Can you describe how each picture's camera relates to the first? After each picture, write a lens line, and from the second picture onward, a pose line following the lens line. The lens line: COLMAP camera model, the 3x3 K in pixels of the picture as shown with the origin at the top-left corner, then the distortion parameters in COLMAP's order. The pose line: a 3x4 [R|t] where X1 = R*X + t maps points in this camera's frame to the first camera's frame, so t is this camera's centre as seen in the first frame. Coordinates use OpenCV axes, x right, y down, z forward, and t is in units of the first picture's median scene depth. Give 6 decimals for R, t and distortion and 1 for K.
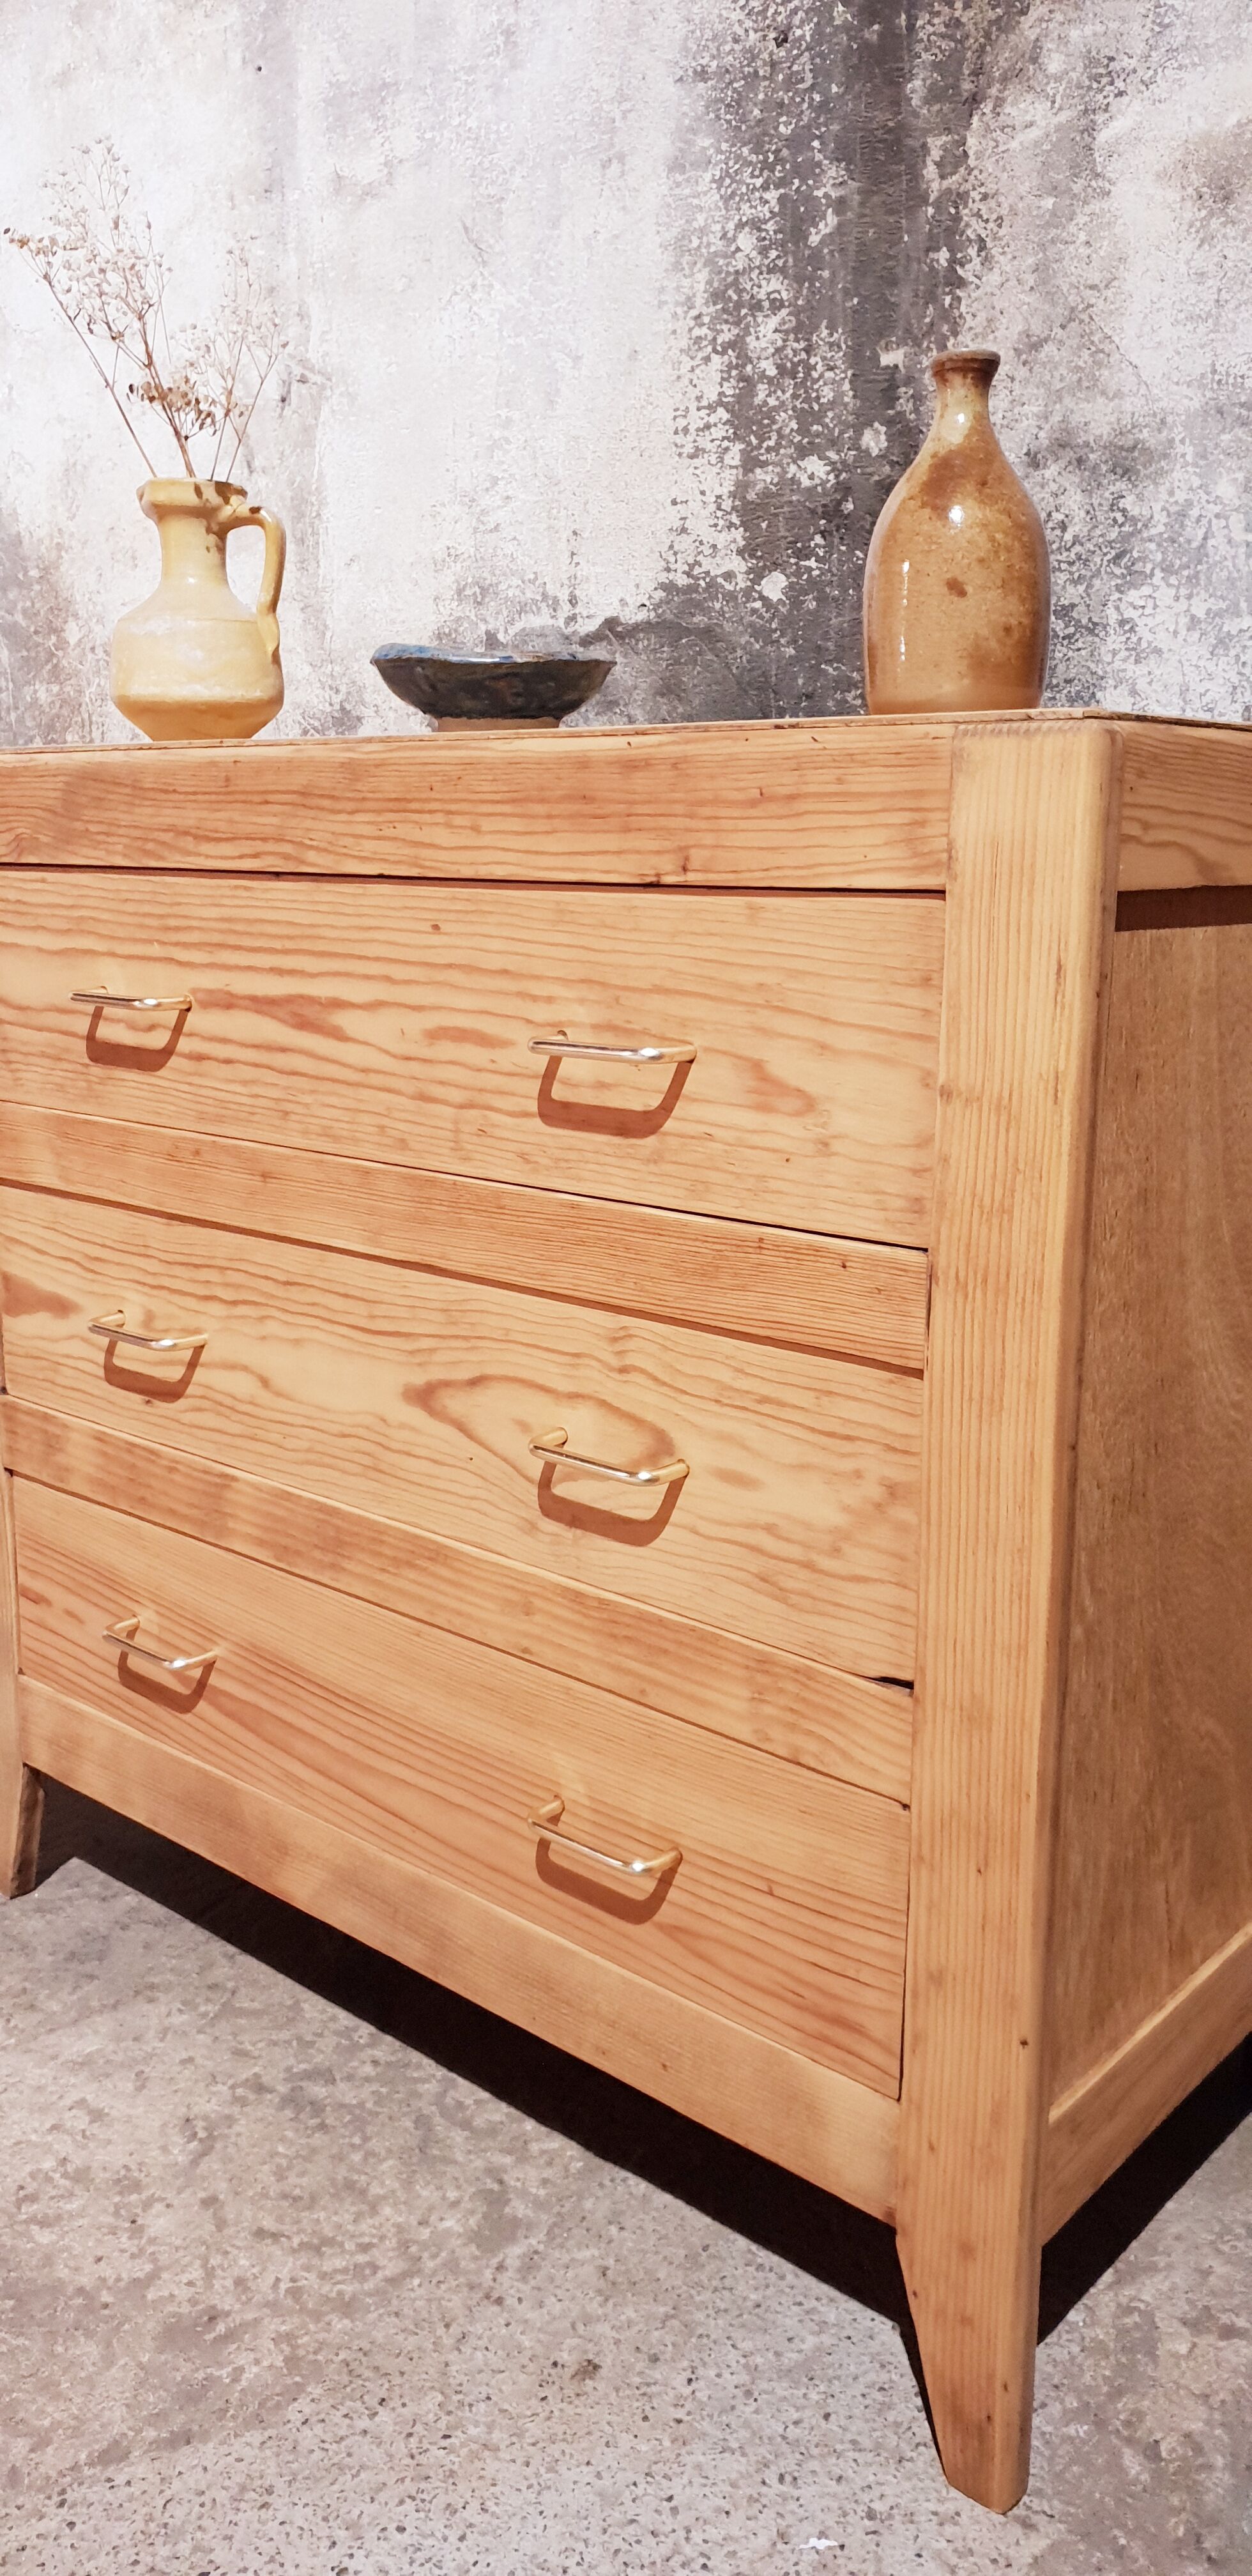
lens RADIAL K [[2011.9, 0, 637.9], [0, 2011.9, 1257.0], [0, 0, 1]] dist [0.023535, -0.019278]
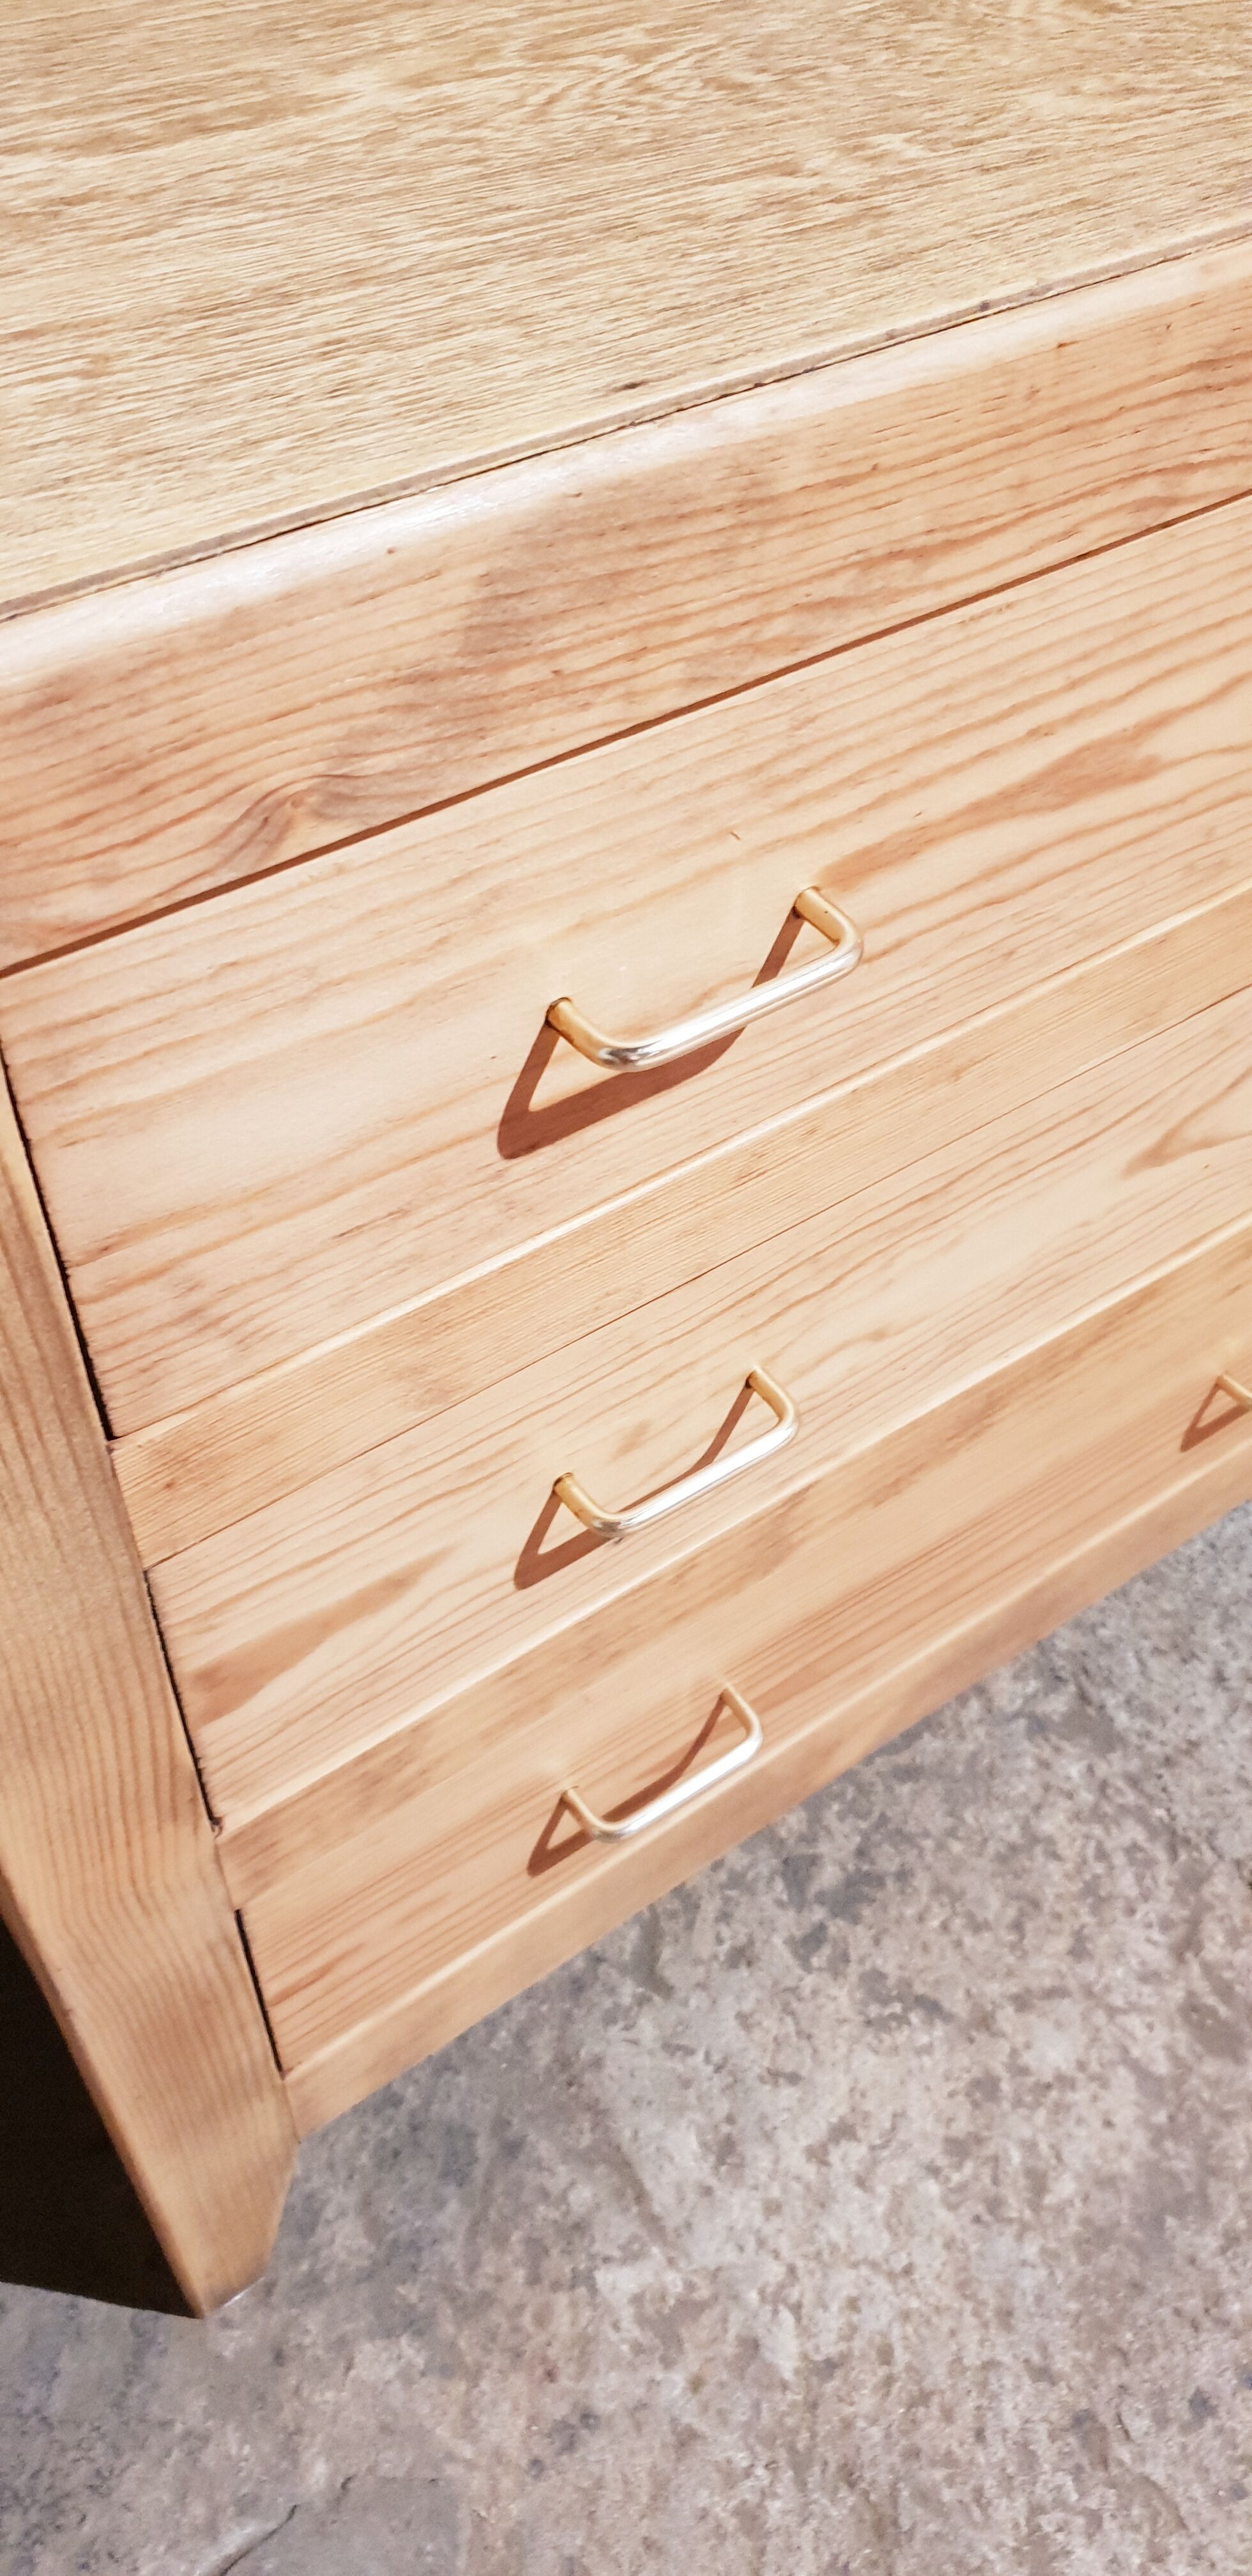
lens RADIAL K [[2011.9, 0, 632.5], [0, 2011.9, 1281.3], [0, 0, 1]] dist [0.023535, -0.019278]
pose [[0.228780, -0.714711, 0.660945, -0.529339], [0.188949, 0.698642, 0.690071, -0.344860], [-0.954965, -0.032989, 0.294879, 0.790728]]
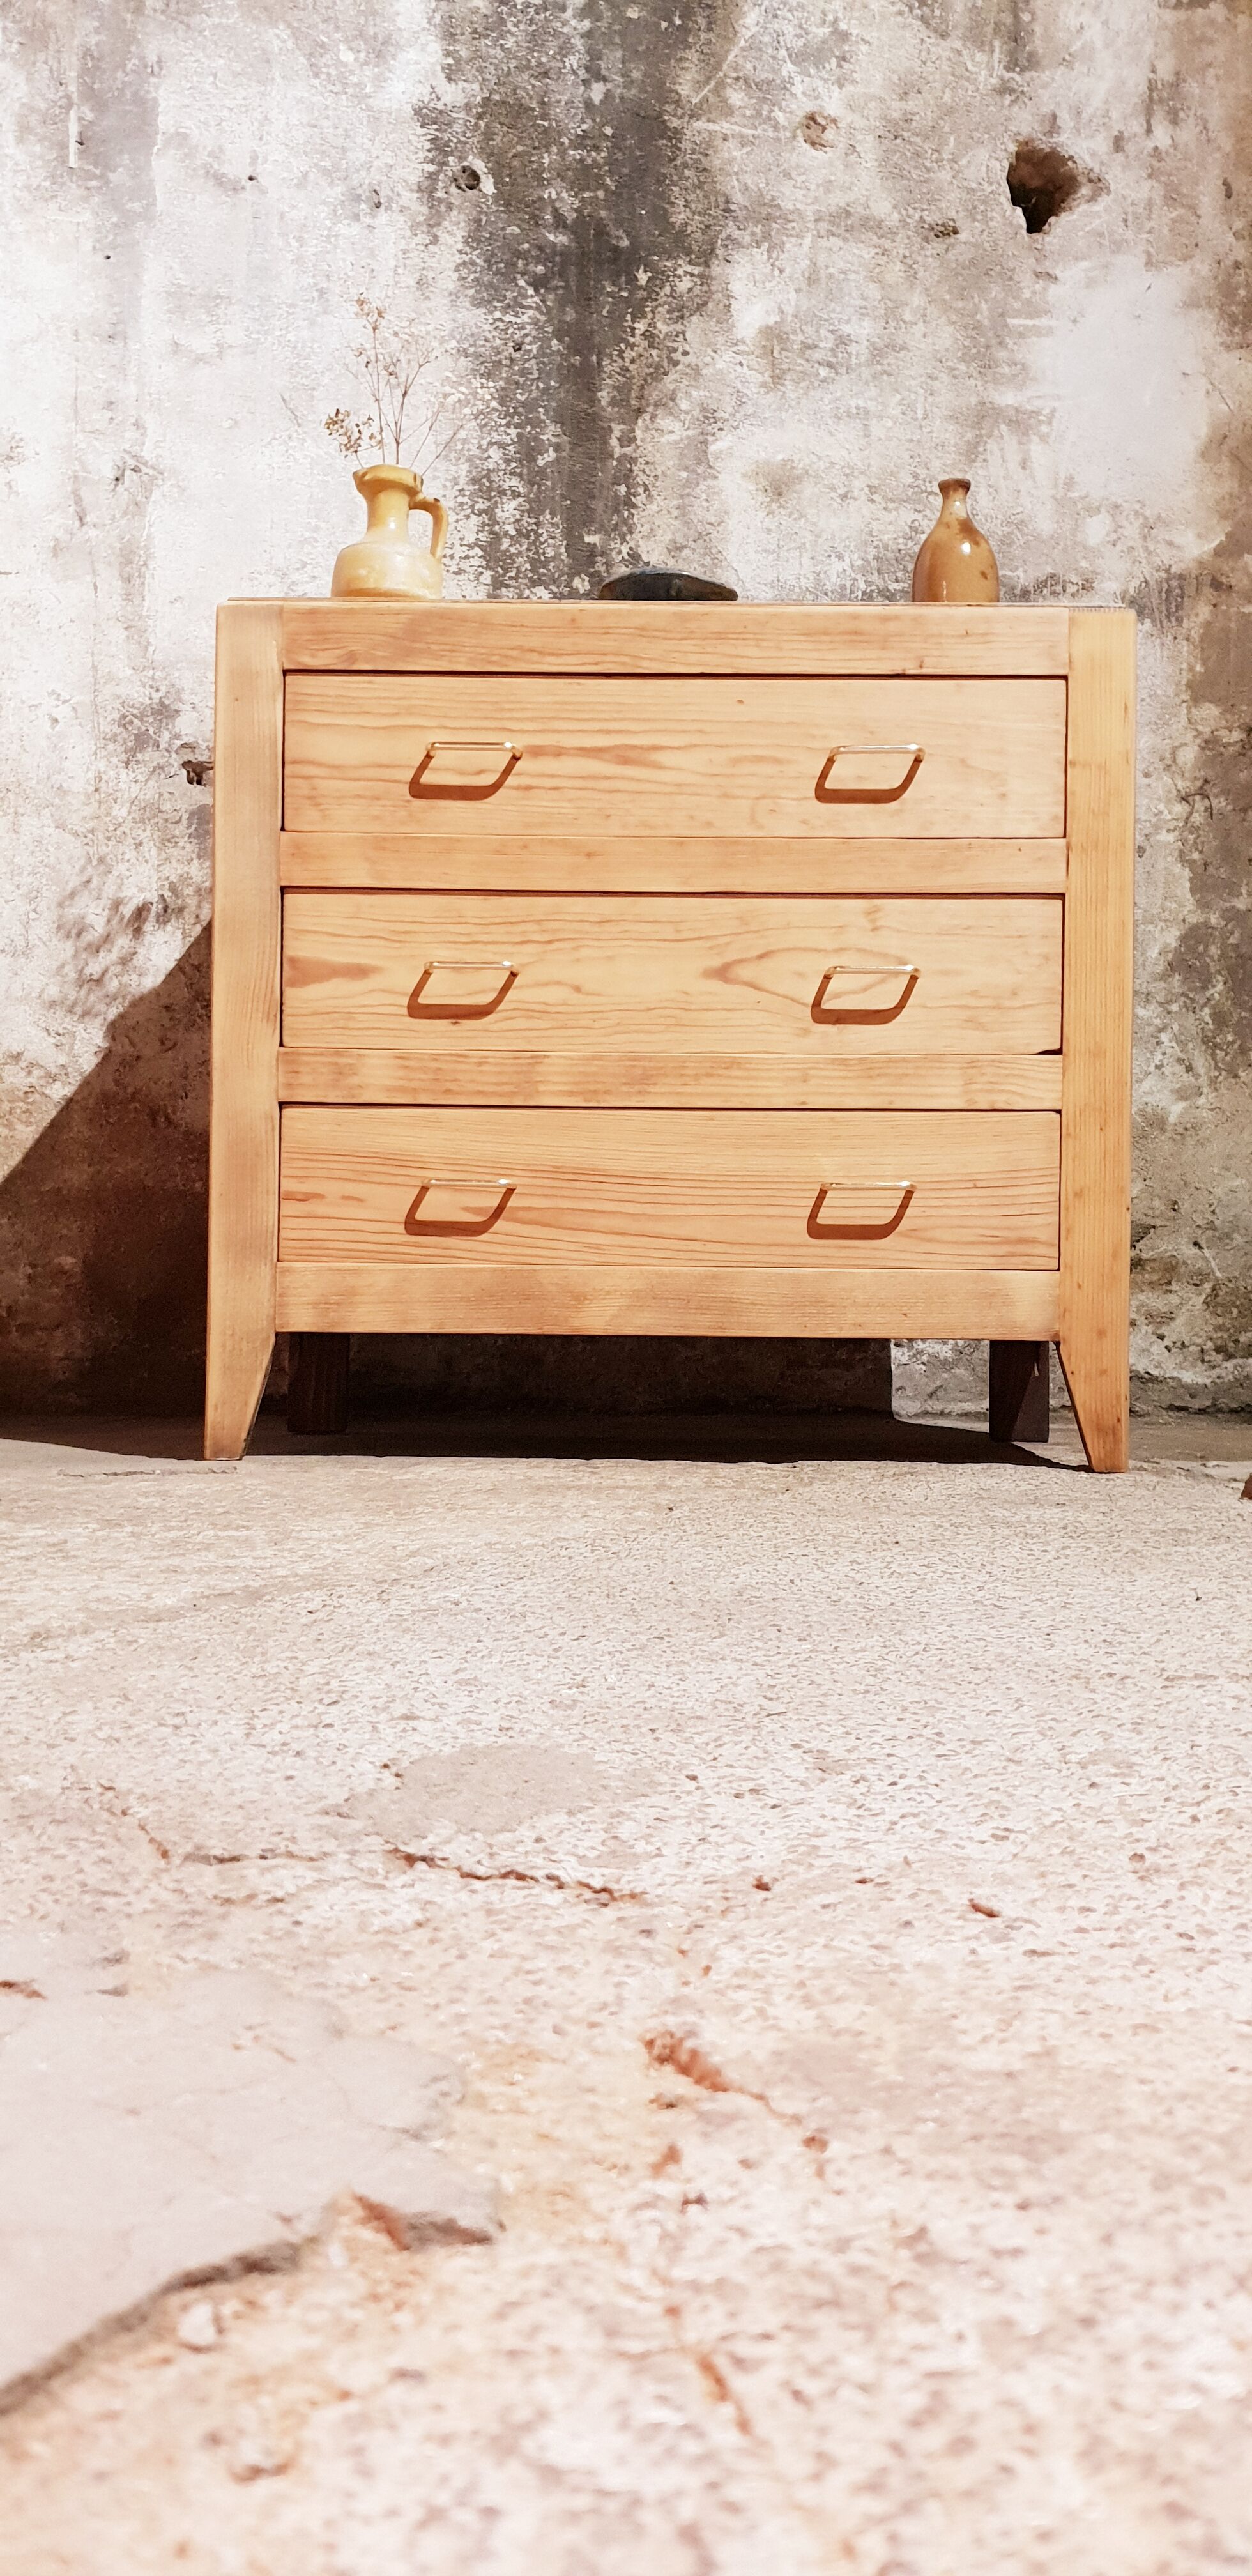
lens RADIAL K [[2011.9, 0, 650.3], [0, 2011.9, 1260.7], [0, 0, 1]] dist [0.023535, -0.019278]
pose [[0.765088, 0.015952, 0.643728, -1.036770], [0.126515, 0.976484, -0.174565, 0.498816], [-0.631375, 0.214998, 0.745078, -0.164716]]
